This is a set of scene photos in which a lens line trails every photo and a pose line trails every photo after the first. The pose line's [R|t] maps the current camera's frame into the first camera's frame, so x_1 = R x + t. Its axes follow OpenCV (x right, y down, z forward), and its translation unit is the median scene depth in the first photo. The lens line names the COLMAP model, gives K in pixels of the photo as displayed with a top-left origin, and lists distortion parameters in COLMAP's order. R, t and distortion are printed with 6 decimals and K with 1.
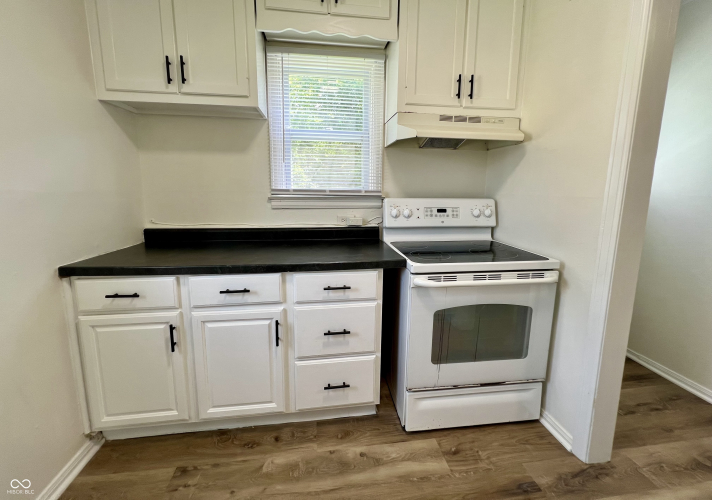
lens RADIAL K [[291.1, 0, 357.1], [0, 291.1, 232.6], [0, 0, 1]] dist [-0.000087, 0.000098]
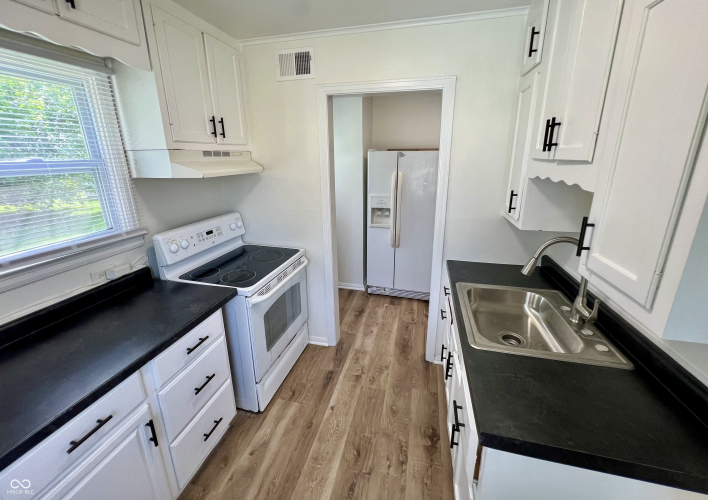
lens RADIAL K [[289.5, 0, 355.1], [0, 289.5, 232.7], [0, 0, 1]] dist [-0.000087, 0.000098]
pose [[0.363885, -0.259767, 0.894488, -0.566926], [0.146241, 0.964347, 0.220562, -0.274246], [-0.919892, 0.050551, 0.388900, 0.080763]]
